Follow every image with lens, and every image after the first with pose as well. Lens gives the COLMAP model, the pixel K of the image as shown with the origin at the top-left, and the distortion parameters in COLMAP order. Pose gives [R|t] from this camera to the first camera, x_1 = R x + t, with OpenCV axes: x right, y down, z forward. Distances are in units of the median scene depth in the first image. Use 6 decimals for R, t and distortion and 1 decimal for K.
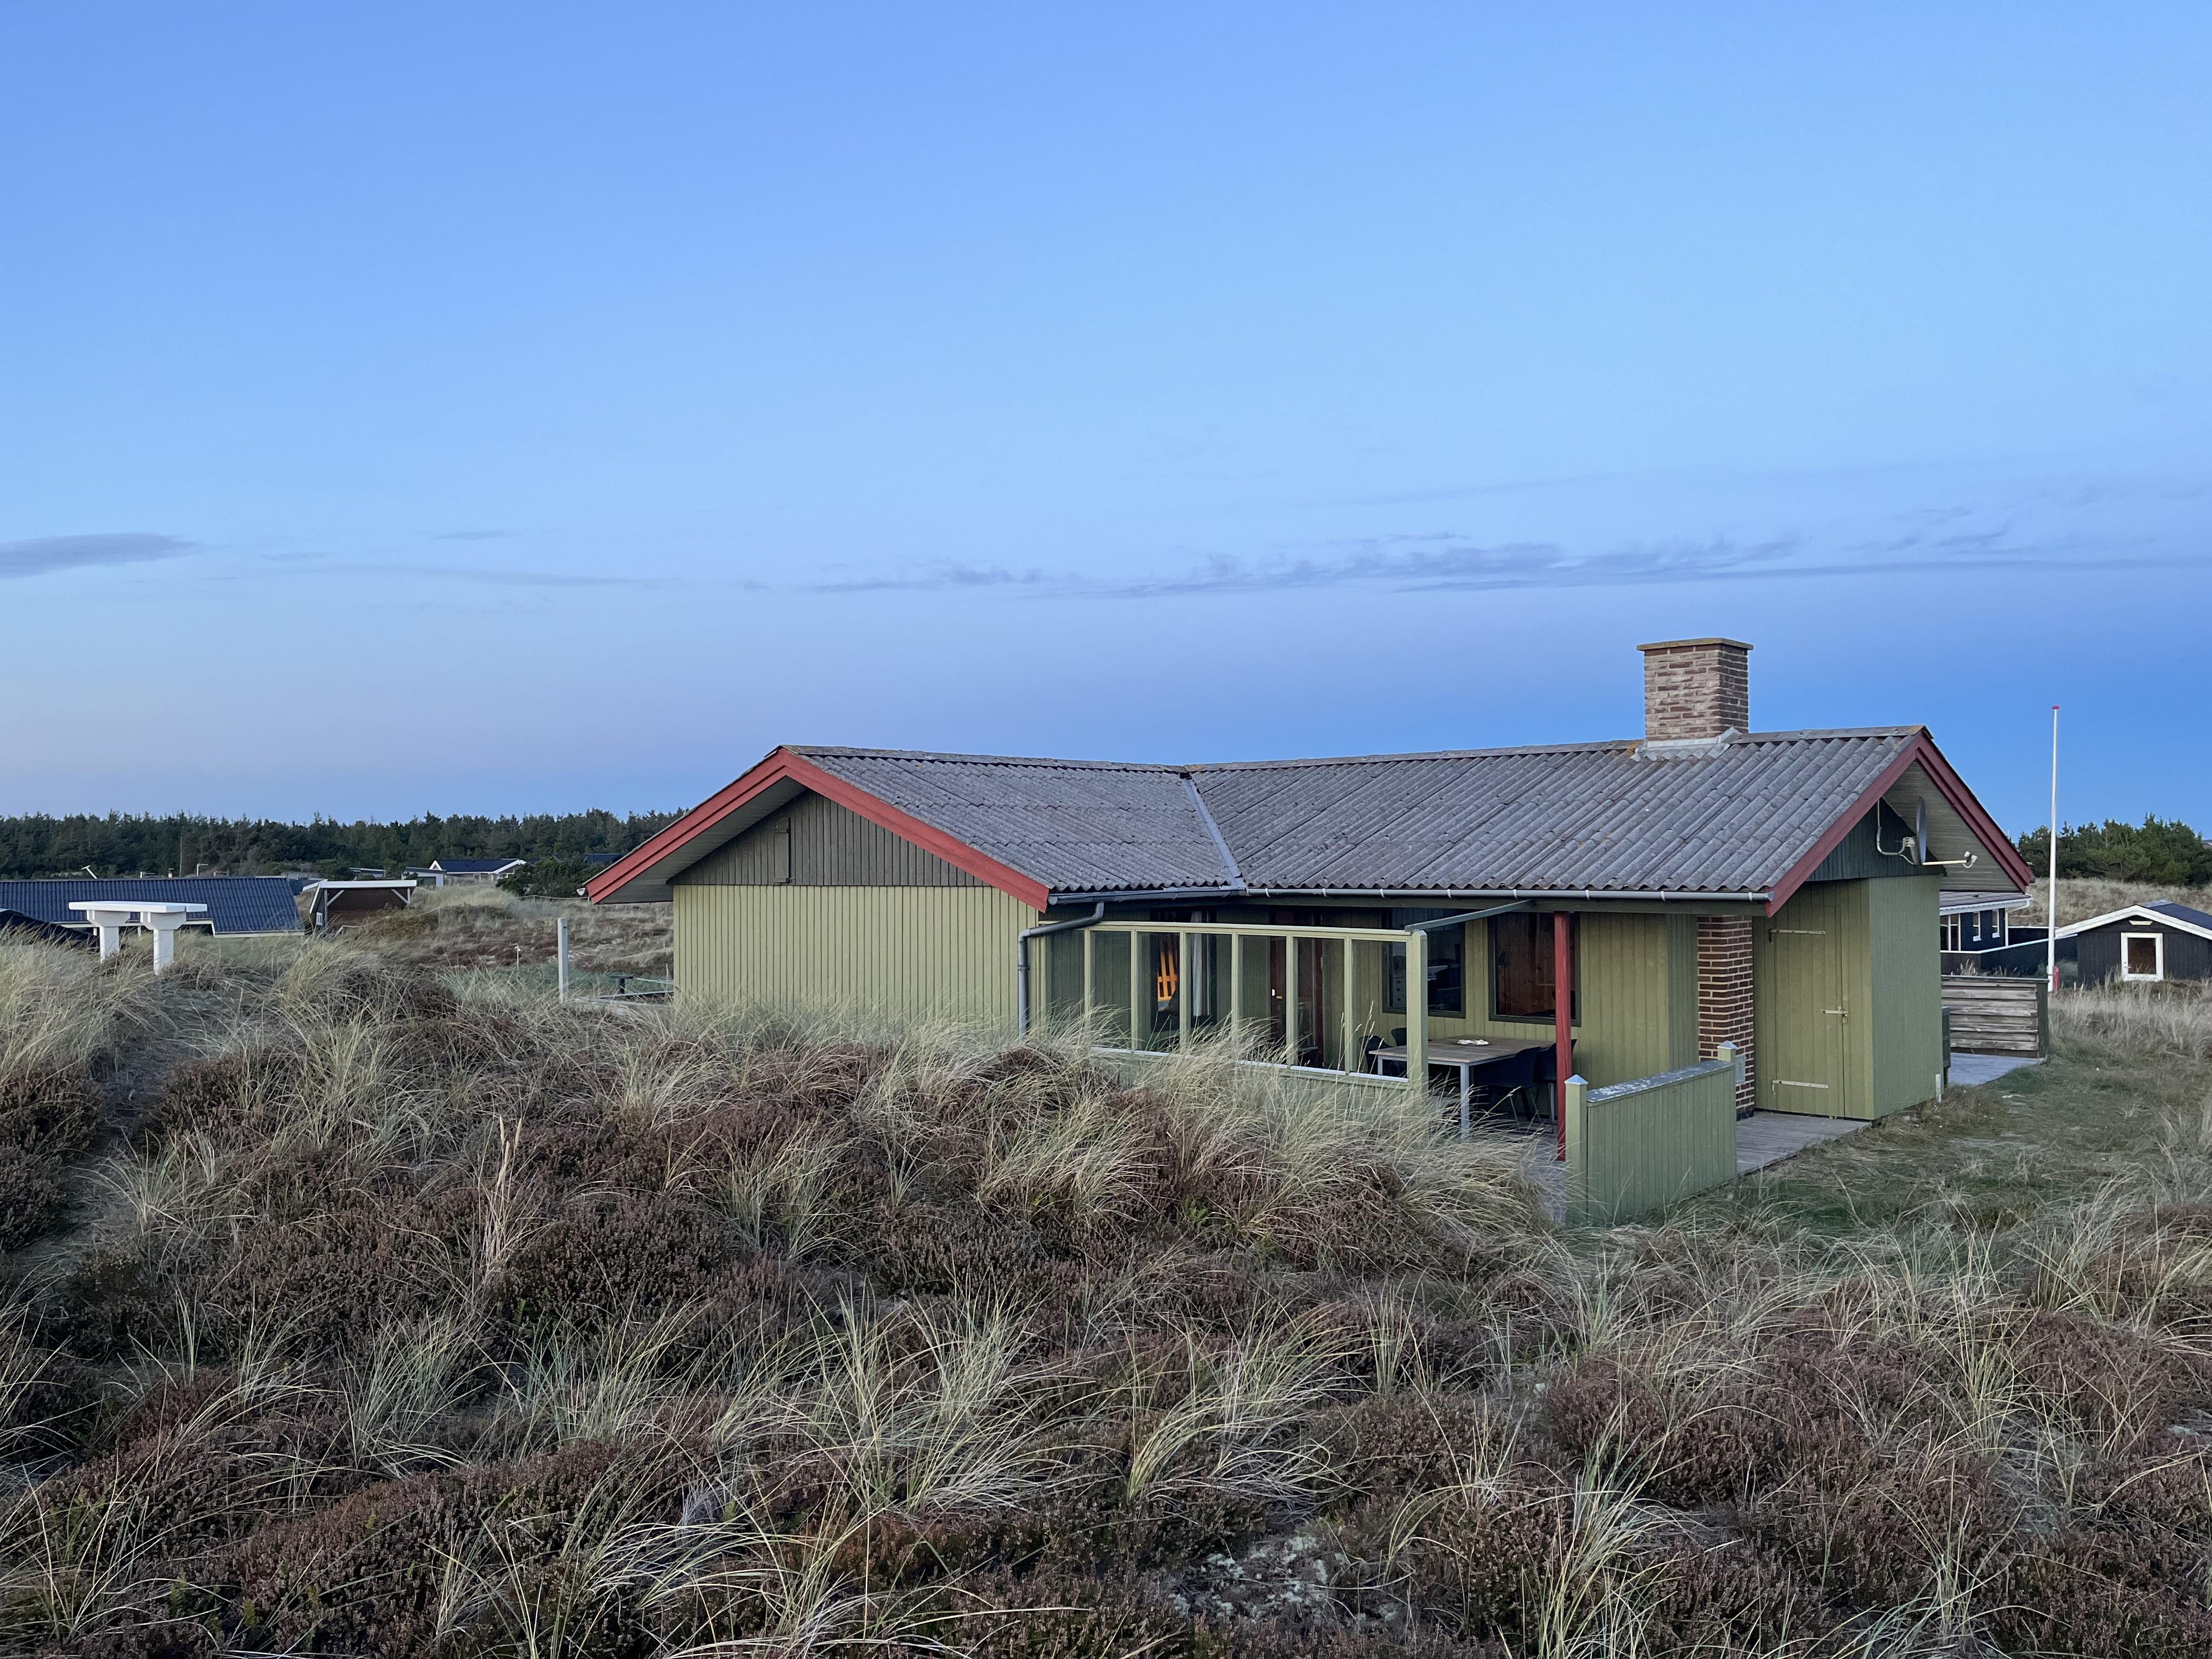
lens RADIAL K [[1666.0, 0, 1131.1], [0, 1666.0, 849.2], [0, 0, 1]] dist [0.065978, -0.085091]
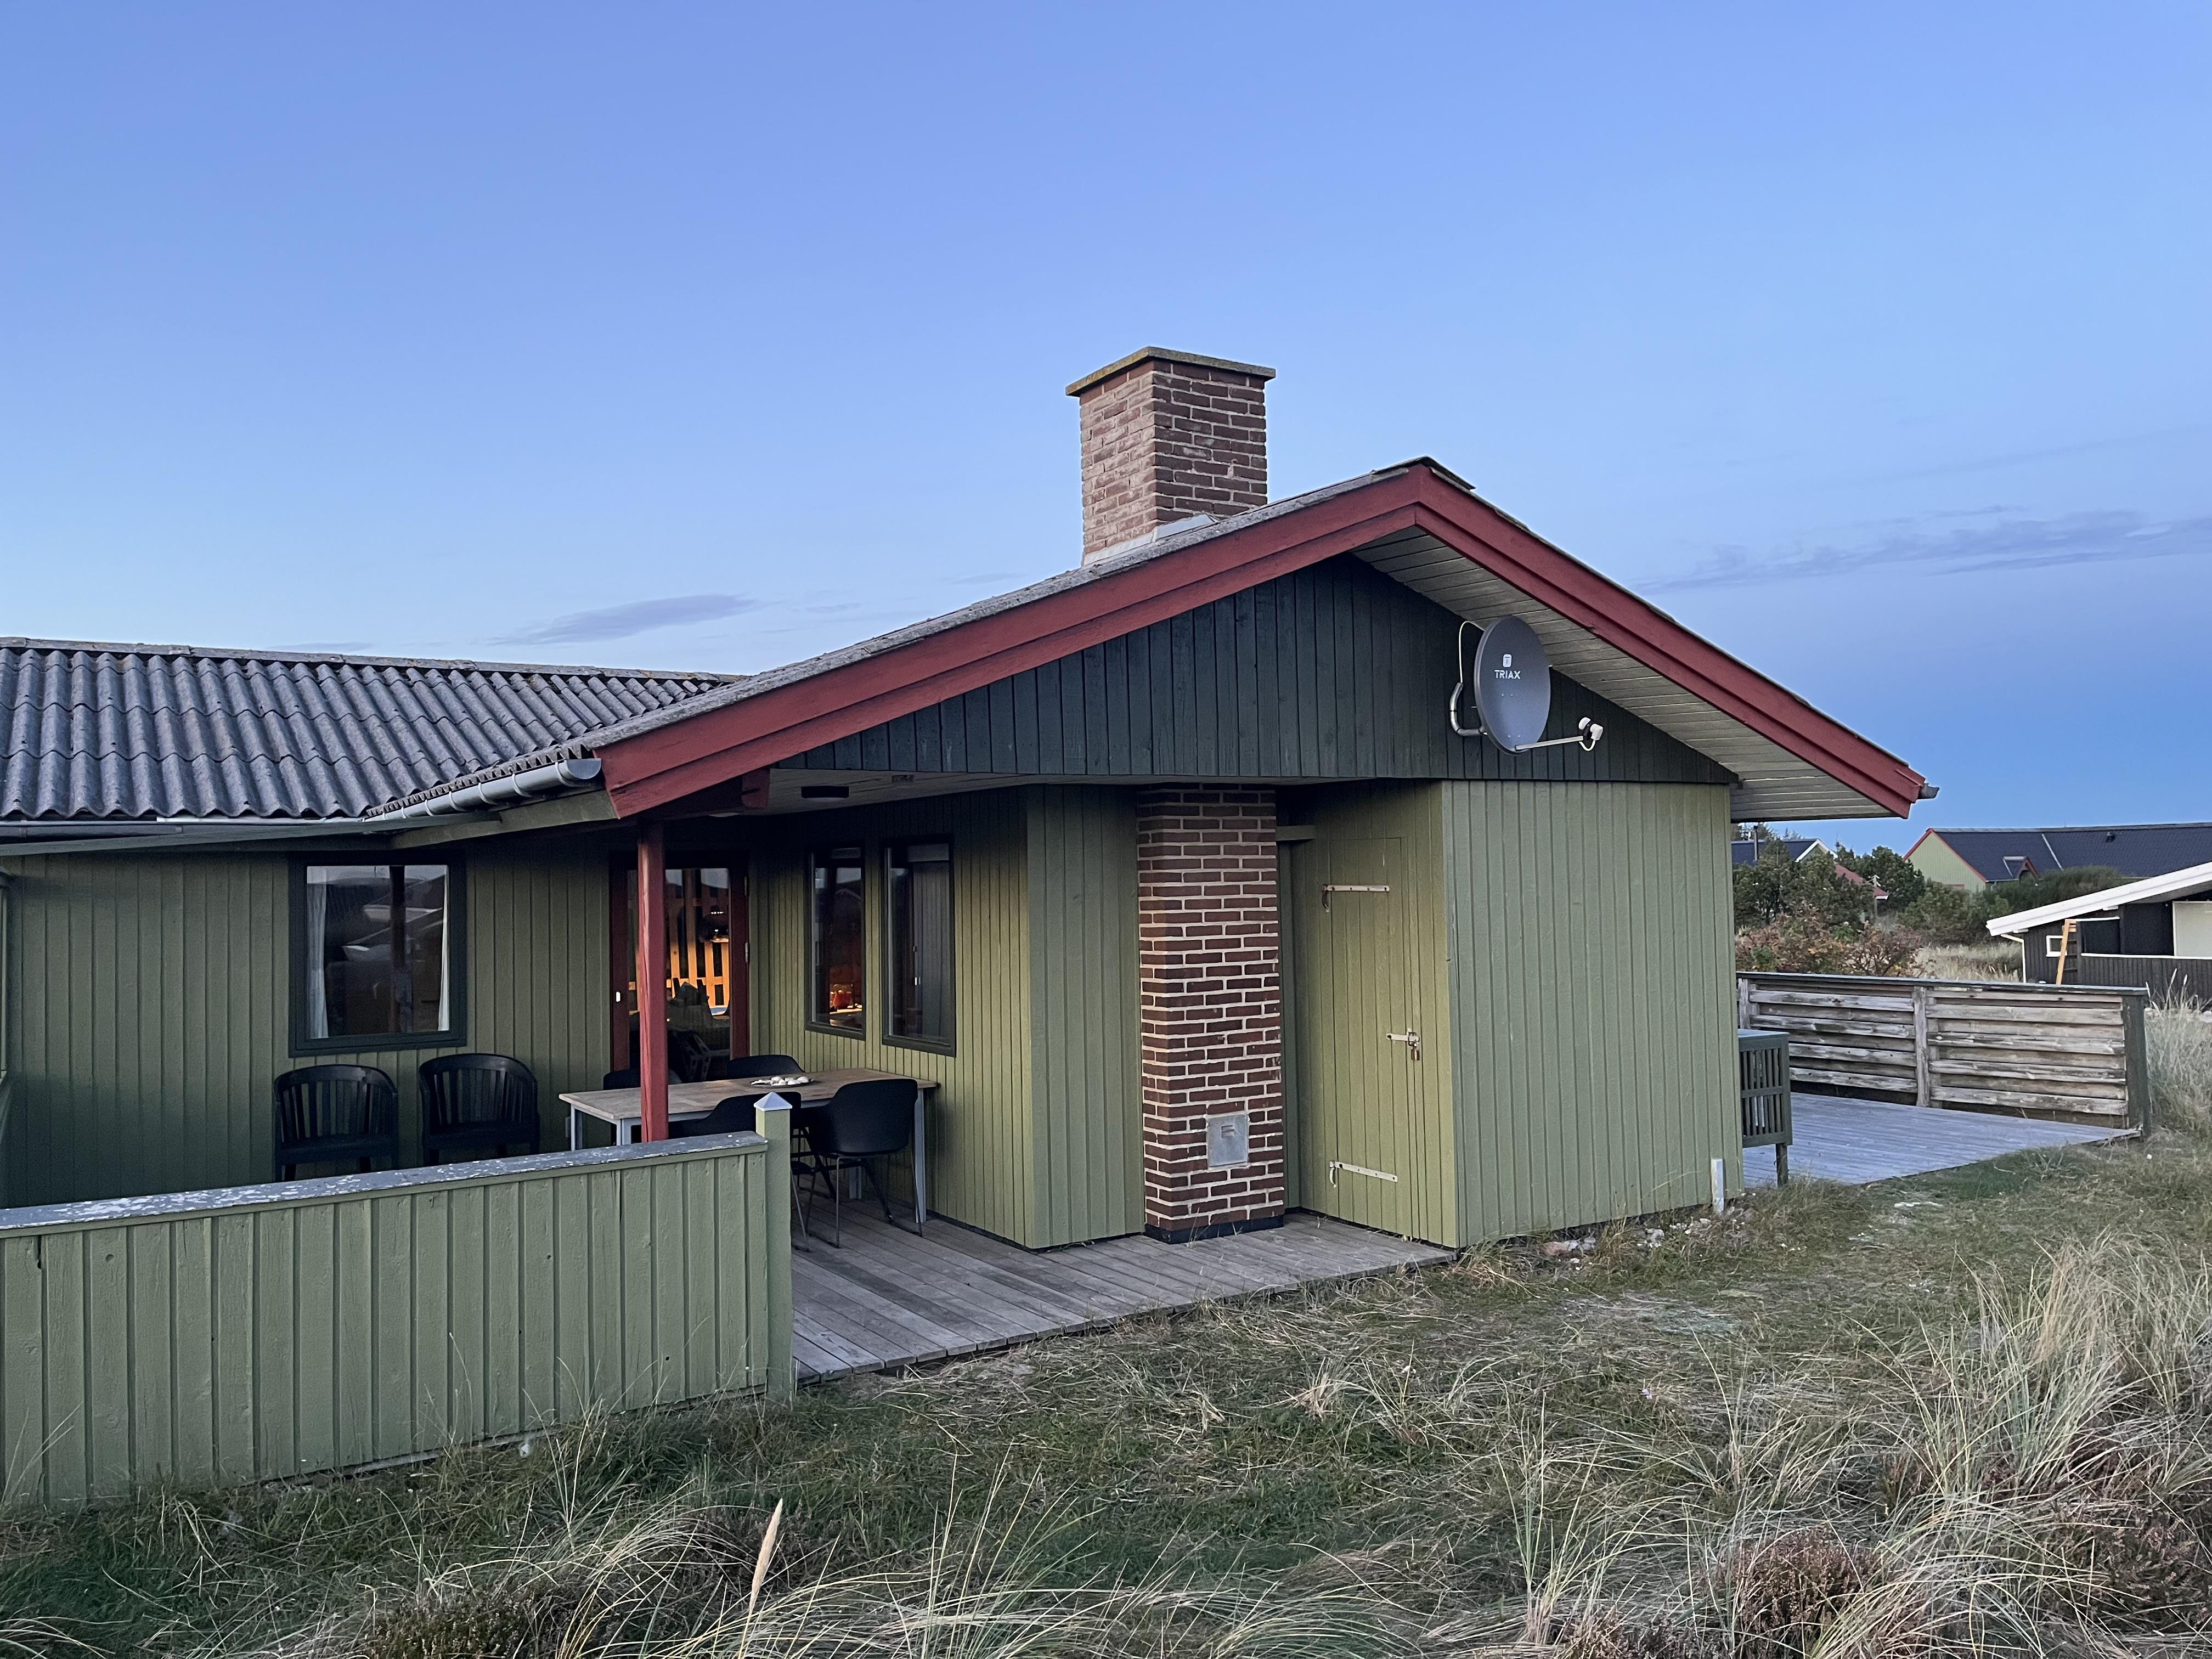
lens RADIAL K [[1666.0, 0, 1131.1], [0, 1666.0, 849.2], [0, 0, 1]] dist [0.065978, -0.085091]
pose [[0.958159, -0.015515, -0.285815, 0.482018], [0.012830, 0.999854, -0.011266, 0.041523], [0.285948, 0.007128, 0.958218, 0.463622]]
